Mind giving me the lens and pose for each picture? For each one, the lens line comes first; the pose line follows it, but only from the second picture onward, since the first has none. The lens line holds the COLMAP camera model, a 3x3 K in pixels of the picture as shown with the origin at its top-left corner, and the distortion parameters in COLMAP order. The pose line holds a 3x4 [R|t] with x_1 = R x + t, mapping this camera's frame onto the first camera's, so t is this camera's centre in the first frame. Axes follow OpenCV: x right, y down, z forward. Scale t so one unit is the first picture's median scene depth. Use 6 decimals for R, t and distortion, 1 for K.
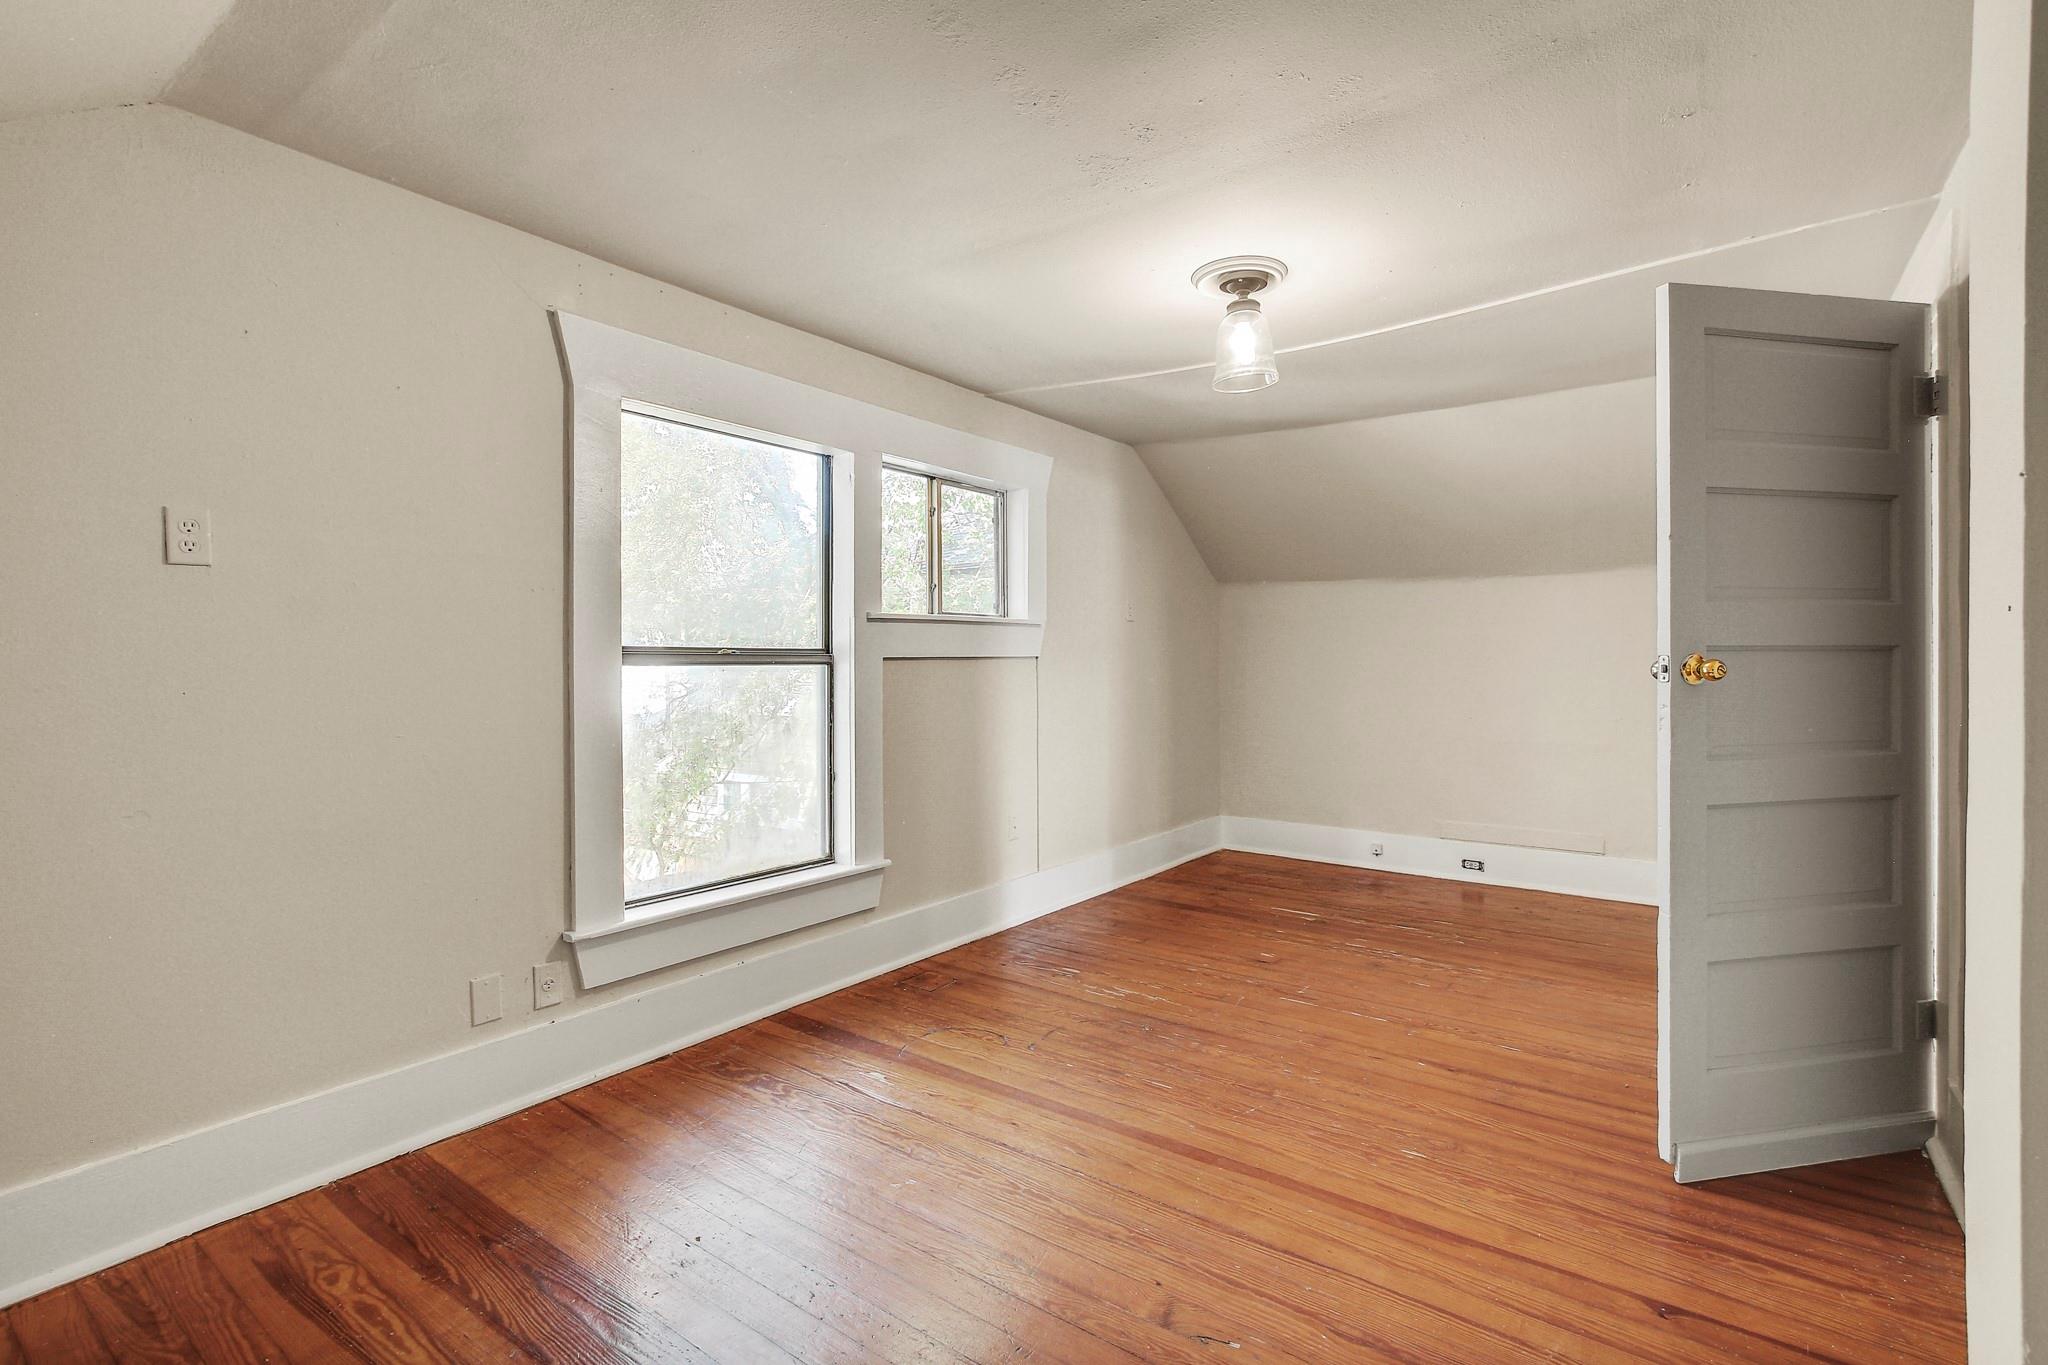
lens RADIAL K [[944.0, 0, 1022.8], [0, 944.0, 673.8], [0, 0, 1]] dist [-0.012601, 0.004343]
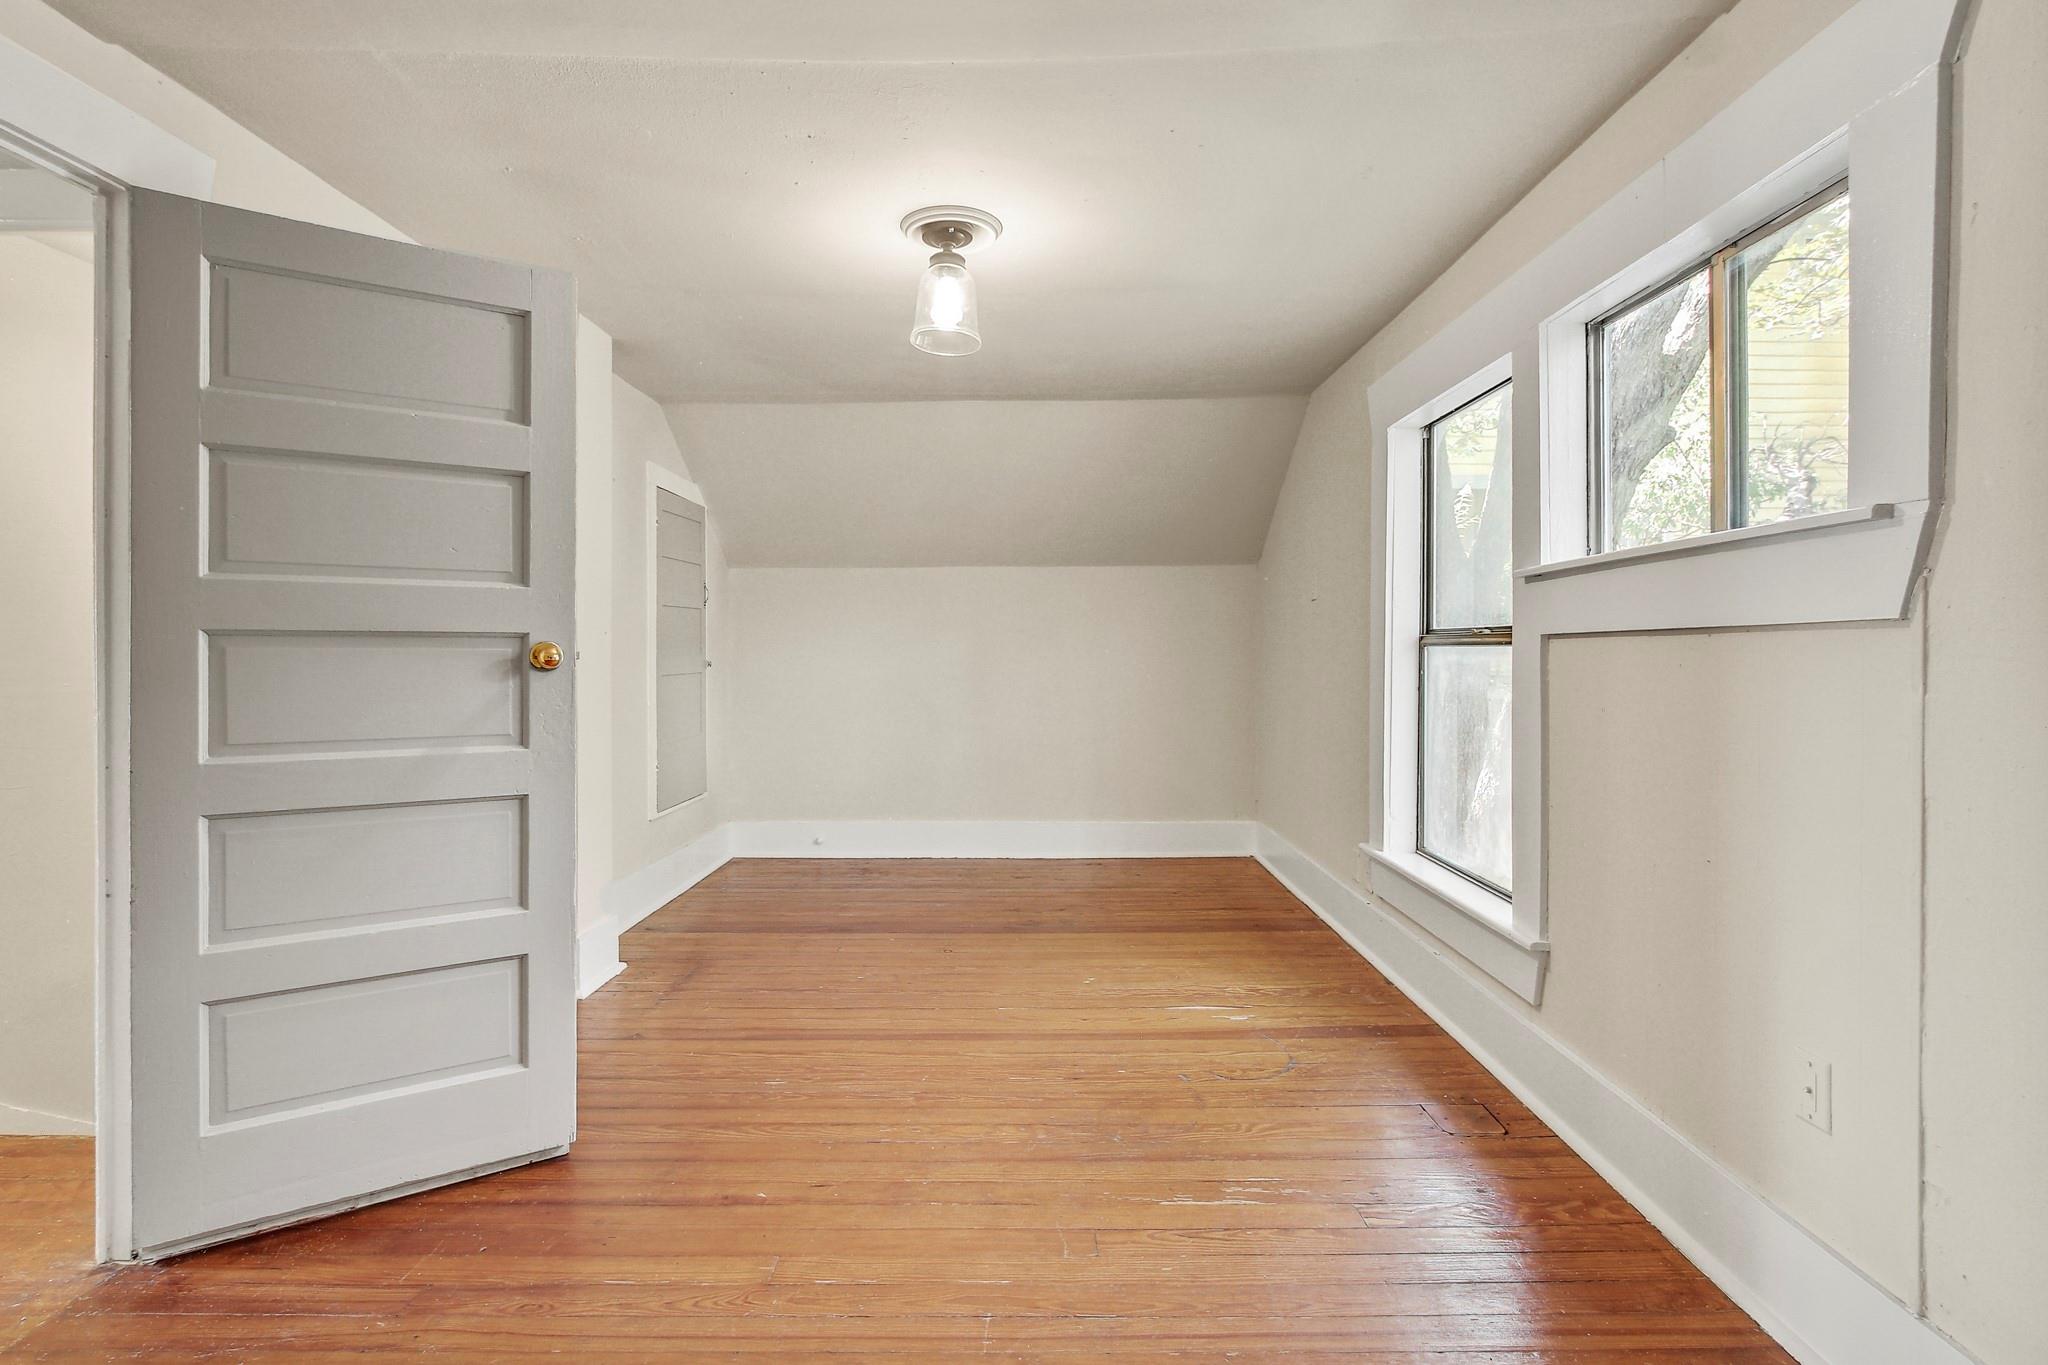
lens RADIAL K [[944.0, 0, 1020.1], [0, 944.0, 665.3], [0, 0, 1]] dist [-0.012601, 0.004343]
pose [[-0.805808, 0.015099, -0.591984, 0.656269], [0.001037, 0.999709, 0.024087, -0.014967], [0.592175, 0.018795, -0.805590, 1.619781]]
